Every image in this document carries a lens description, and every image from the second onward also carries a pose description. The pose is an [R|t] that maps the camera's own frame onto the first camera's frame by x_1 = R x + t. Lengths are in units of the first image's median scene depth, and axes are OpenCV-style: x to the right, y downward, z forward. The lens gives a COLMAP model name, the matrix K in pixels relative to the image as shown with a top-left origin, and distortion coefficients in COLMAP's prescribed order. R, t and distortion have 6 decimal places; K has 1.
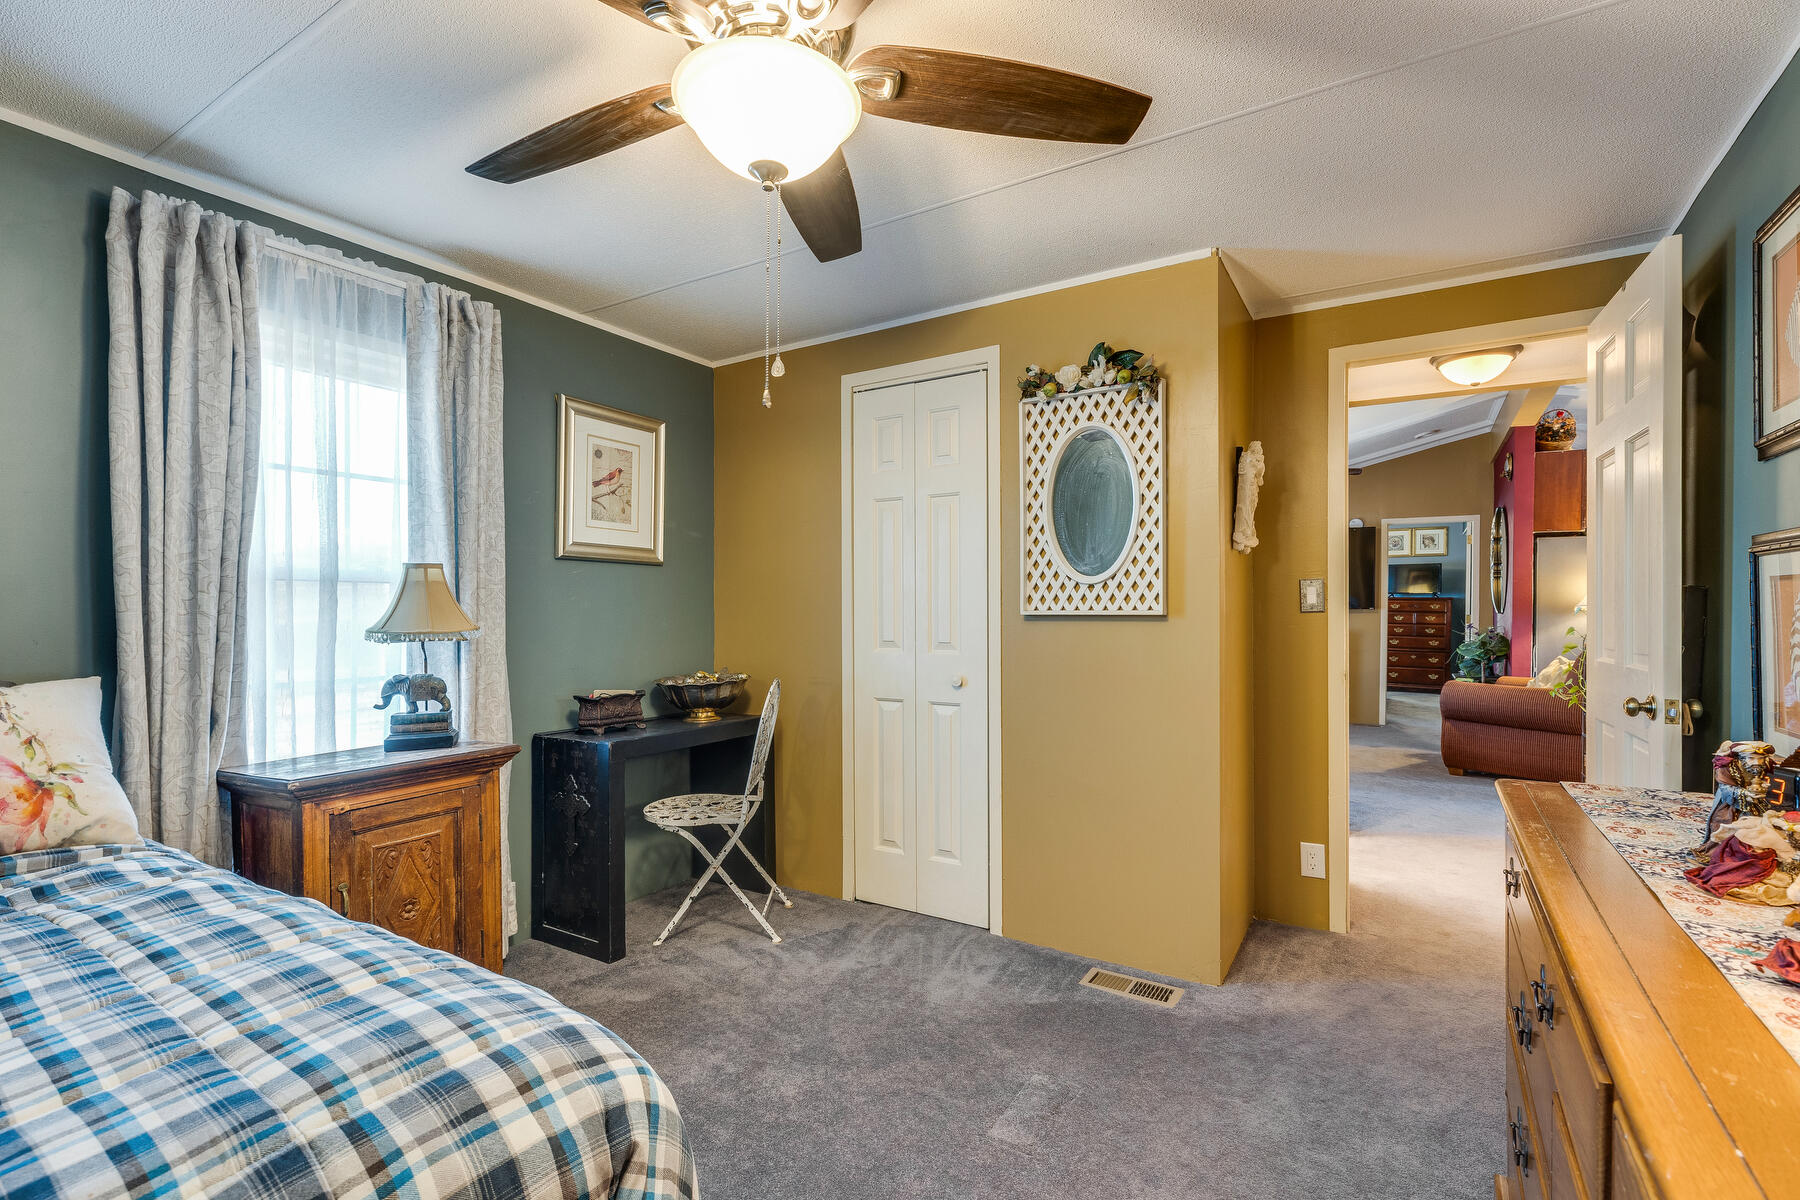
lens RADIAL K [[808.5, 0, 905.4], [0, 808.5, 608.2], [0, 0, 1]] dist [0.002510, 0.000411]
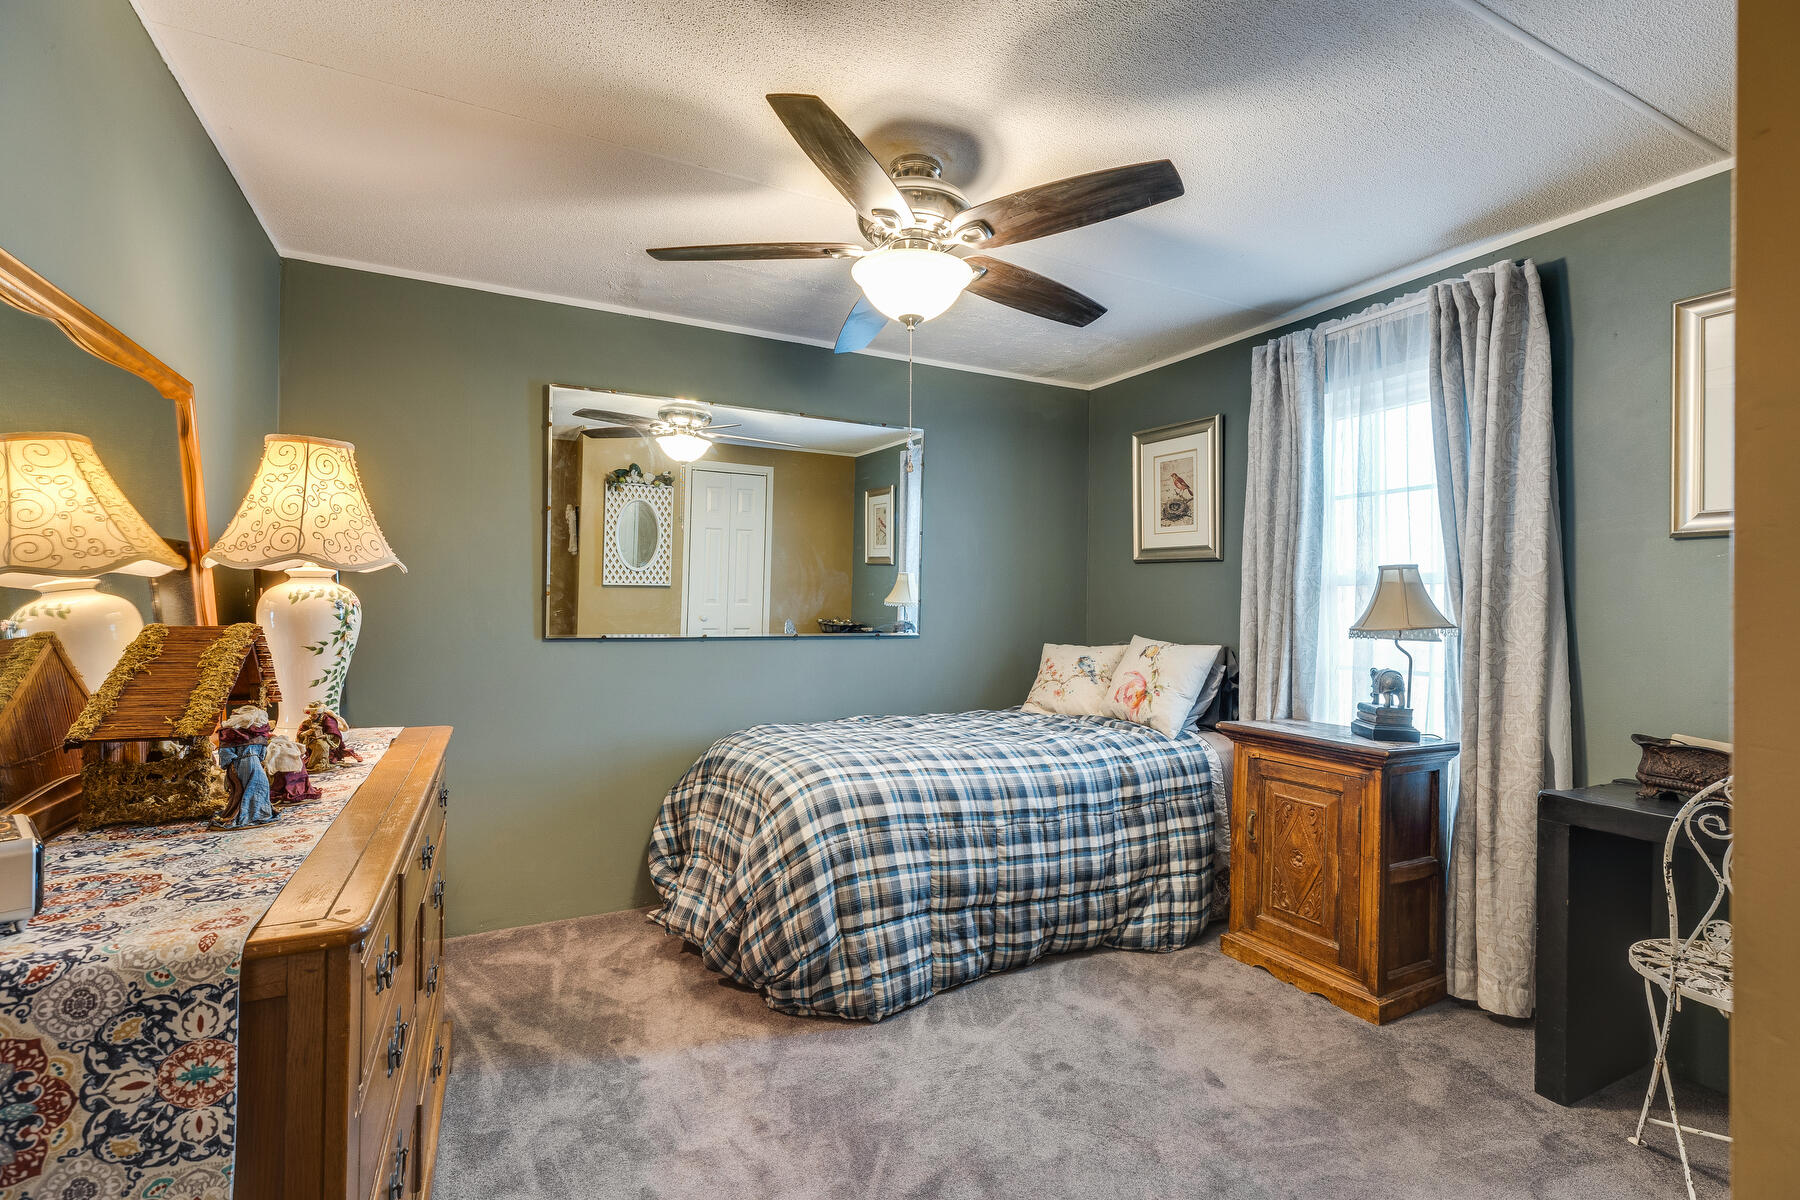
lens RADIAL K [[808.5, 0, 905.4], [0, 808.5, 608.2], [0, 0, 1]] dist [0.002510, 0.000411]
pose [[-0.528172, -0.010603, -0.849071, 0.643001], [-0.015553, 0.999875, -0.002811, 0.013270], [0.848995, 0.011721, -0.528271, 1.028901]]
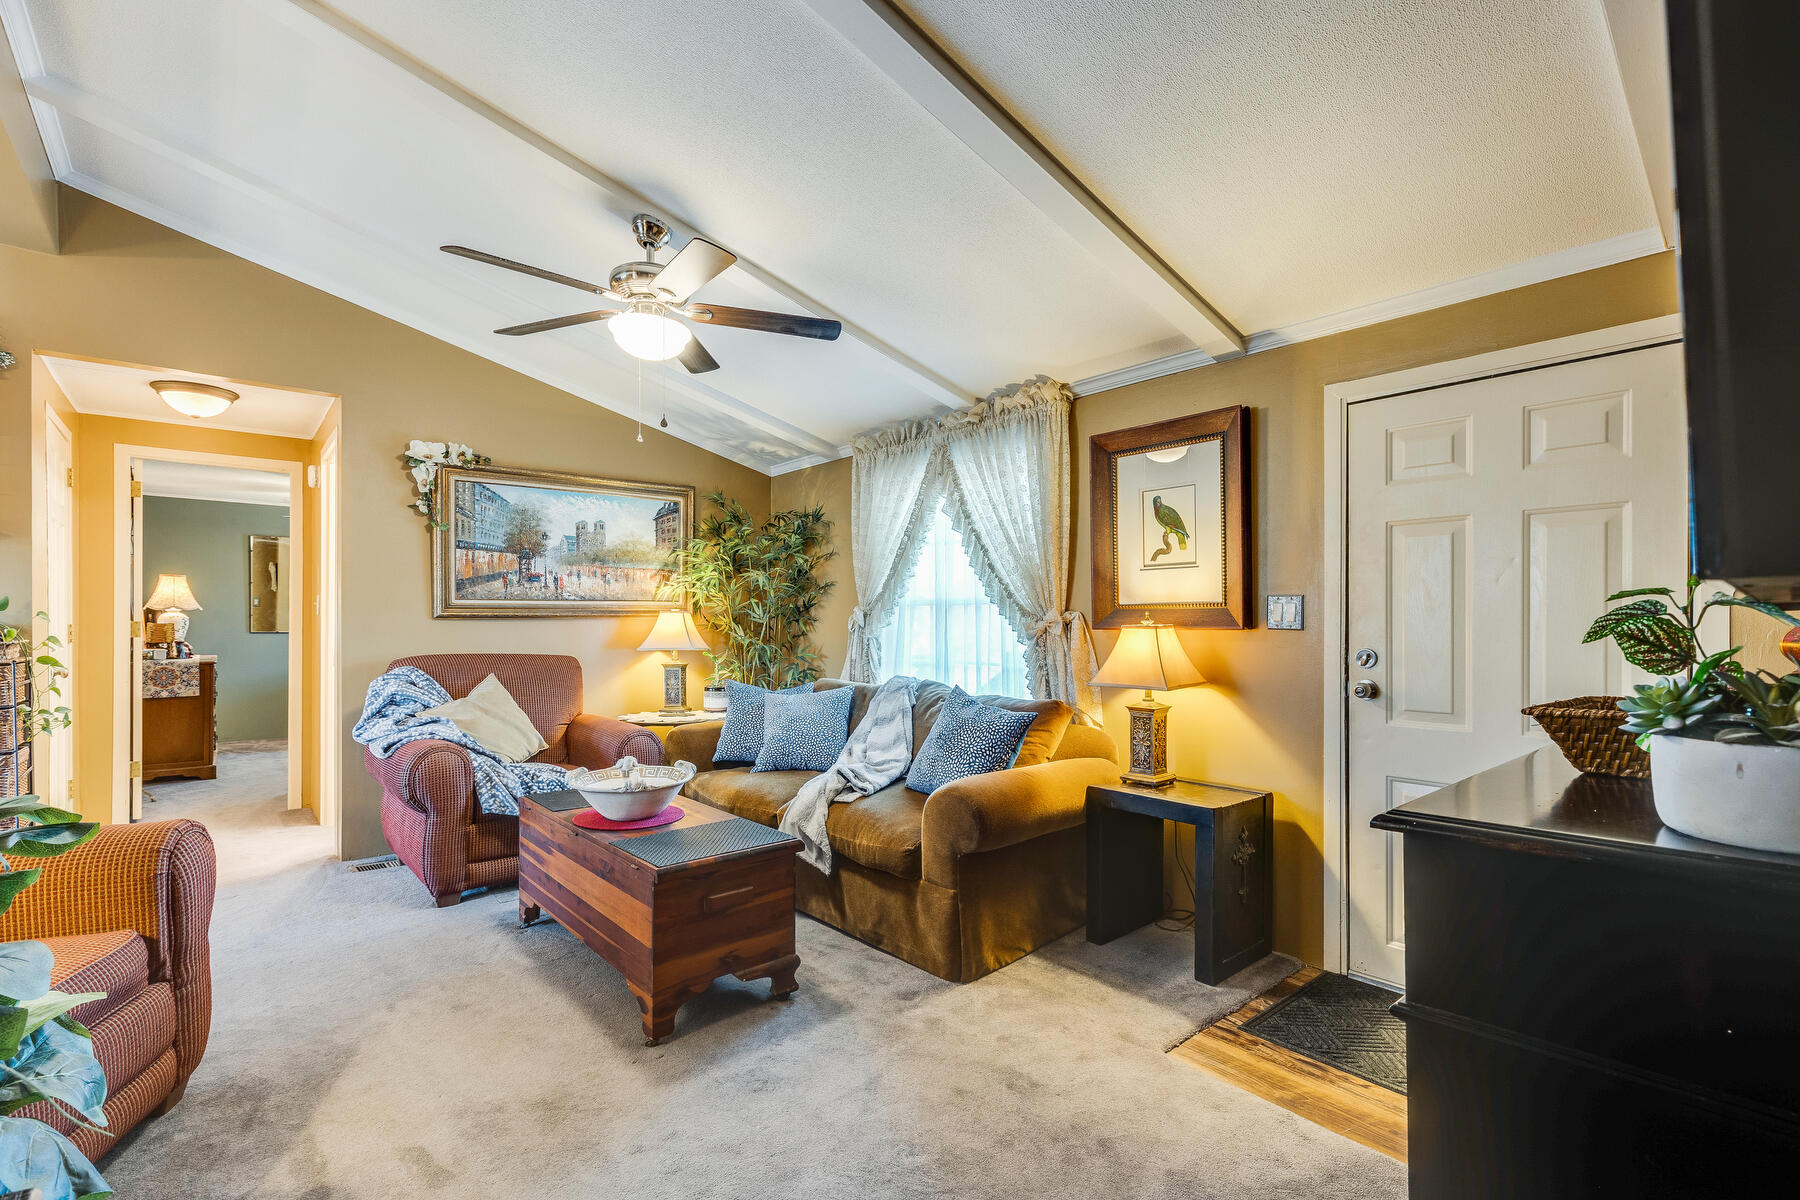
lens RADIAL K [[808.5, 0, 905.4], [0, 808.5, 608.2], [0, 0, 1]] dist [0.002510, 0.000411]
pose [[-0.303548, -0.022529, -0.952550, 0.752928], [-0.003727, 0.999741, -0.022458, 0.014576], [0.952809, -0.003267, -0.303553, 1.198160]]
